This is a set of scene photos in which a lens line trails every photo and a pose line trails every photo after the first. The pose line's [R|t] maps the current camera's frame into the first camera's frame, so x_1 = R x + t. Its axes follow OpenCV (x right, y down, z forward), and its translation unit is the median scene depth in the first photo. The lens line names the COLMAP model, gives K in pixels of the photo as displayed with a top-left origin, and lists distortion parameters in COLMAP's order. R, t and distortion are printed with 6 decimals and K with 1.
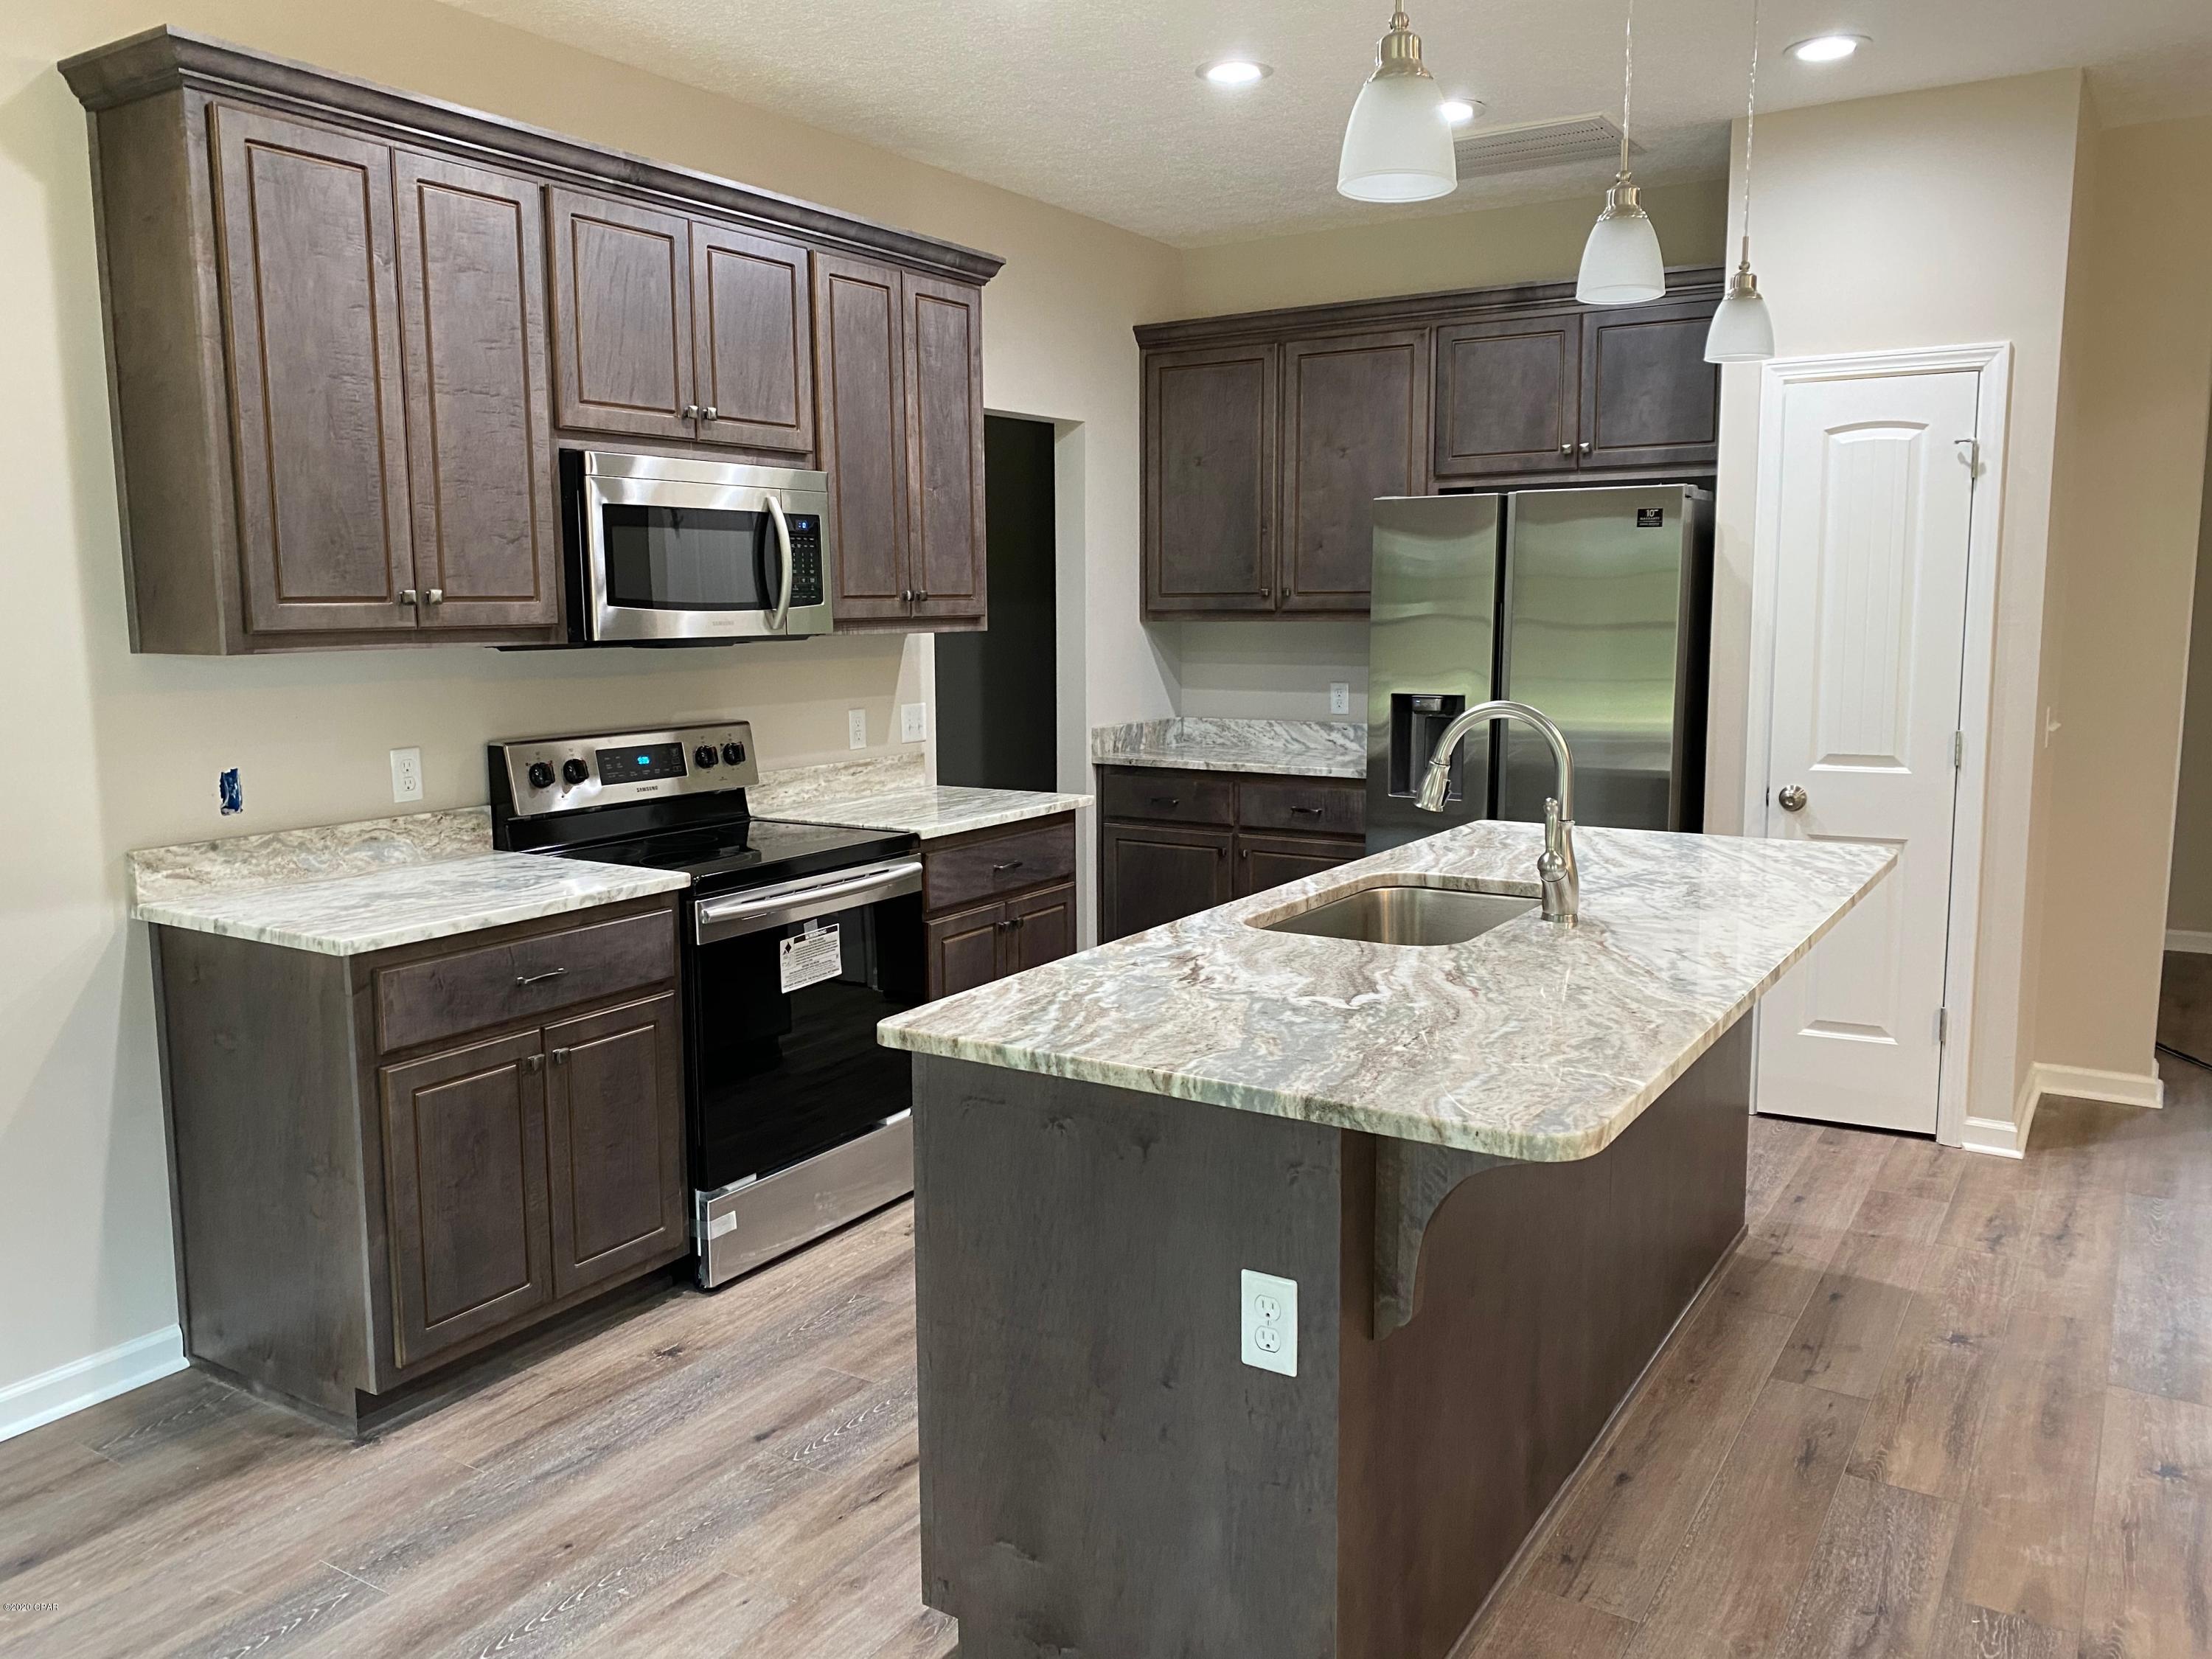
lens RADIAL K [[1701.1, 0, 1174.5], [0, 1701.1, 794.5], [0, 0, 1]] dist [0.035370, -0.037885]
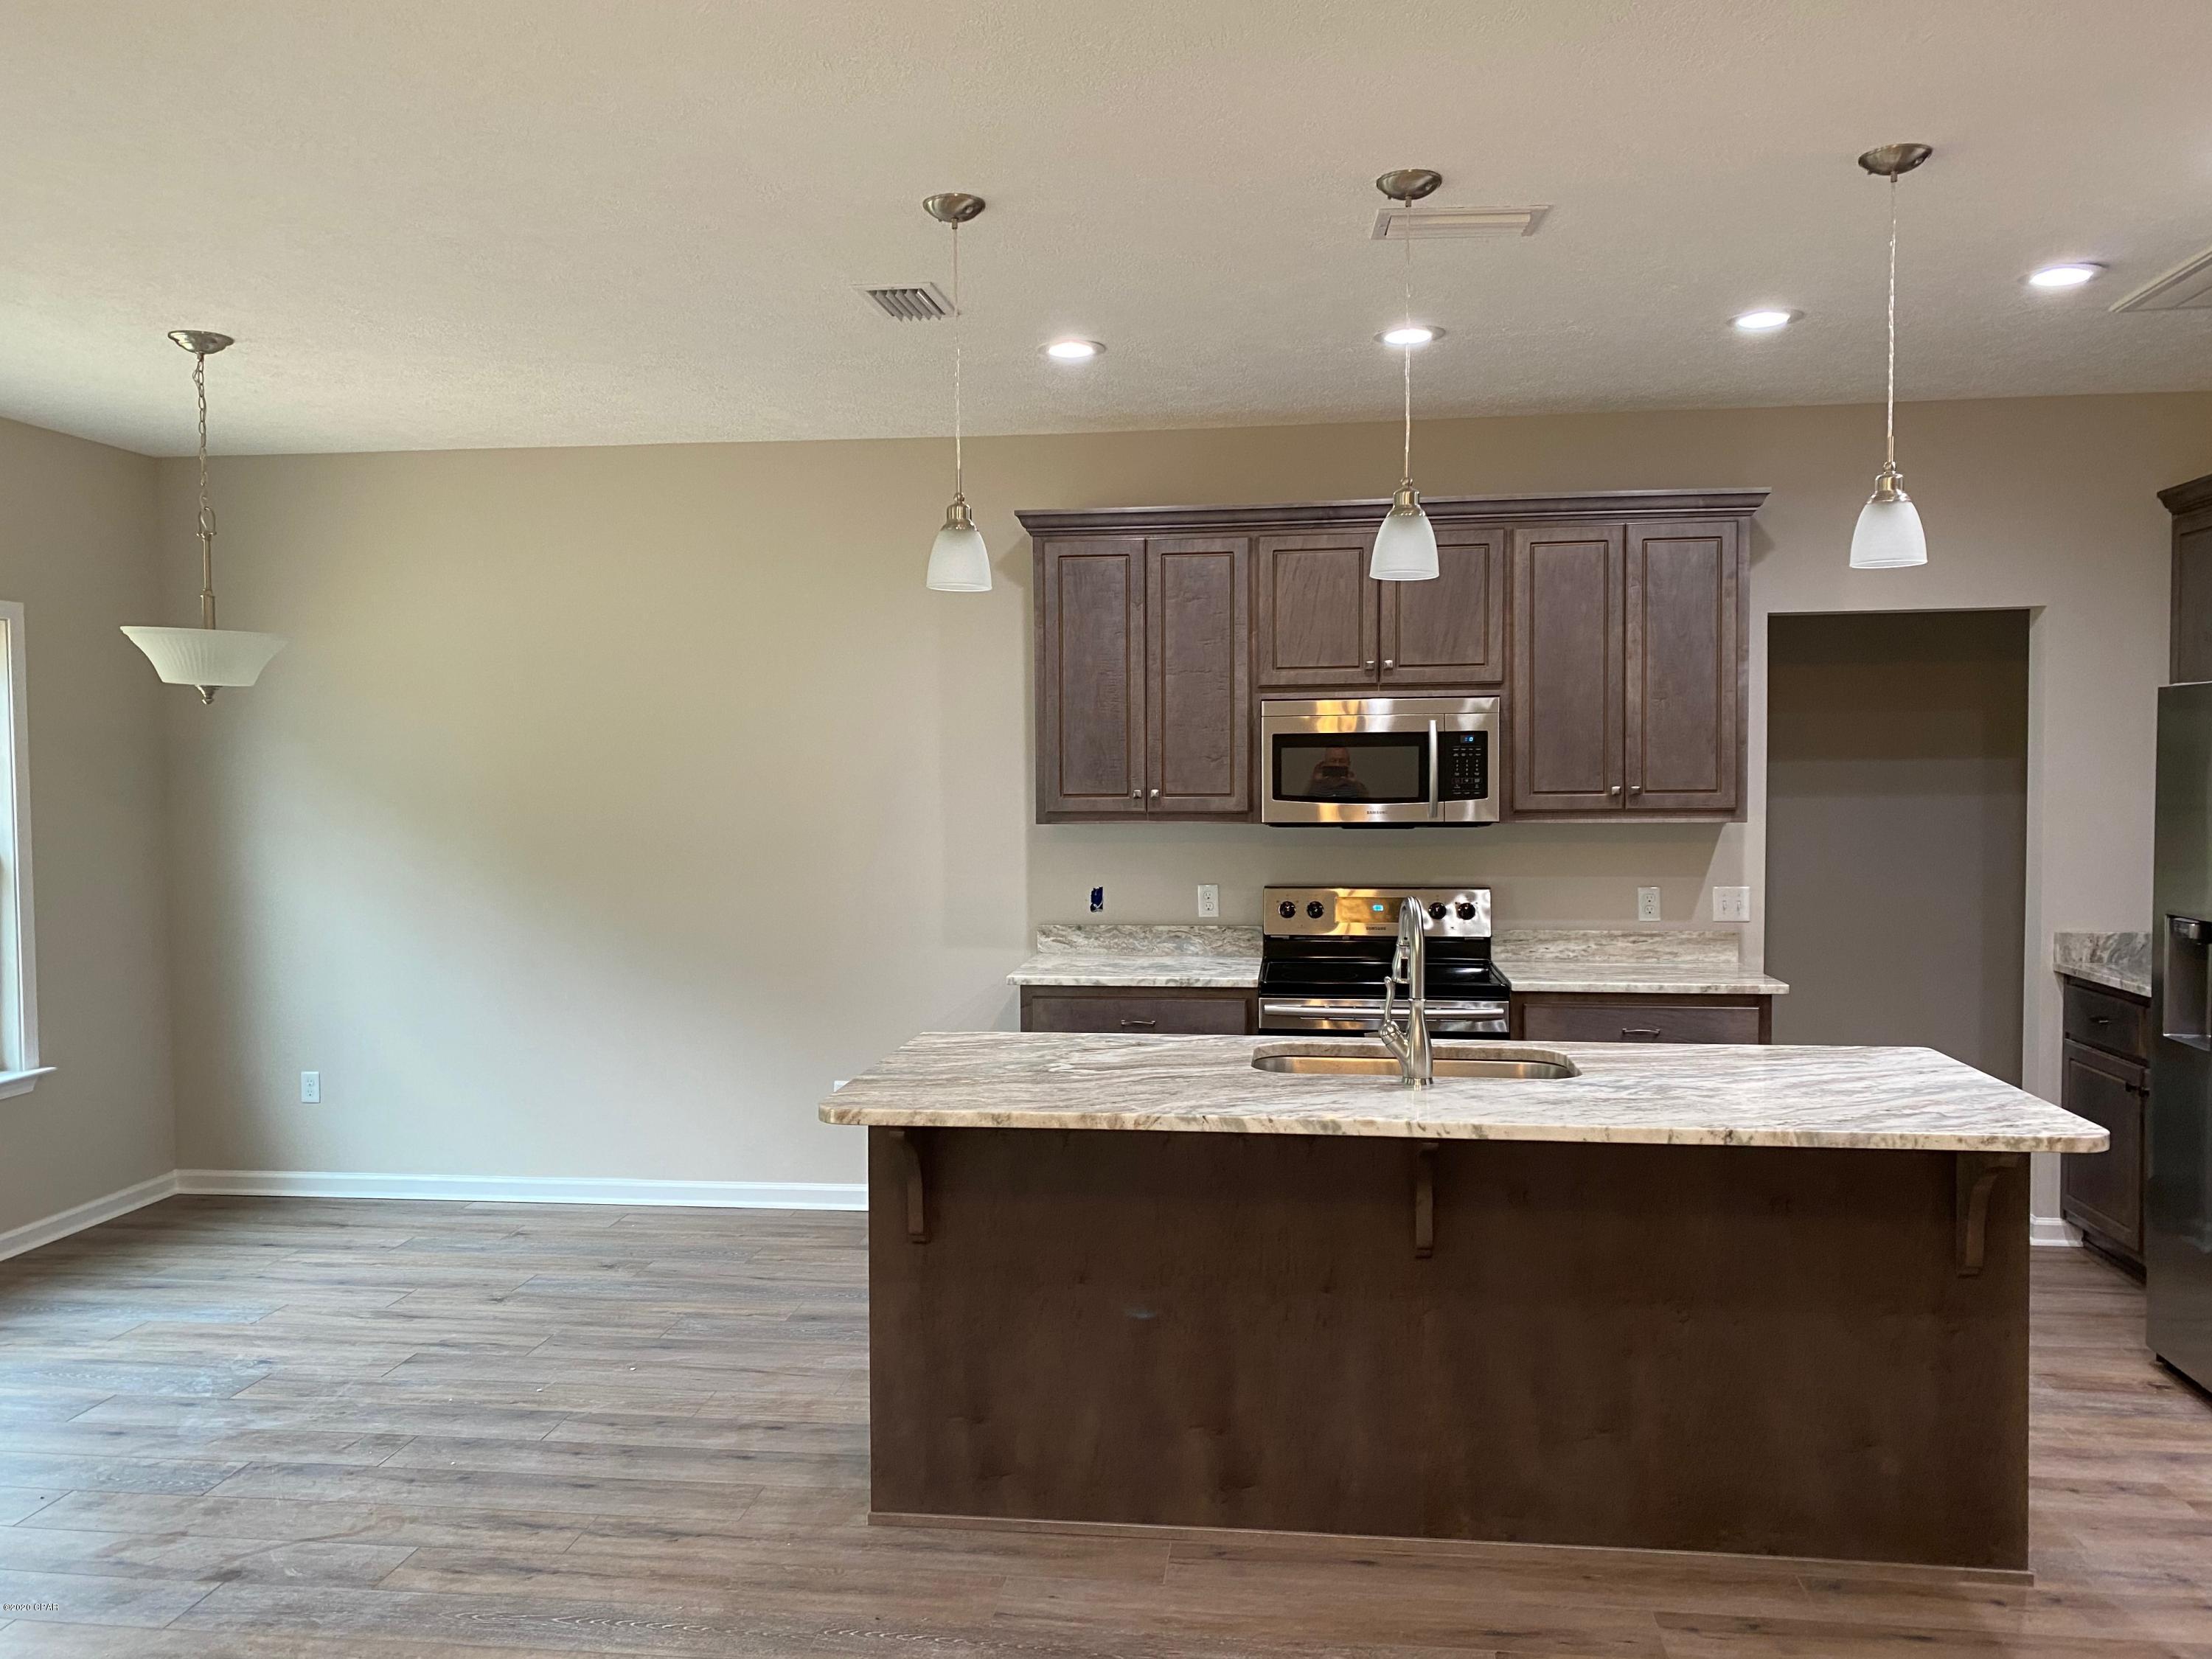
lens RADIAL K [[1701.1, 0, 1110.8], [0, 1701.1, 838.7], [0, 0, 1]] dist [0.035370, -0.037885]
pose [[0.393631, 0.036533, -0.918542, 1.011003], [-0.103174, 0.994652, -0.004653, -0.053976], [0.913460, 0.096601, 0.395296, 0.270130]]
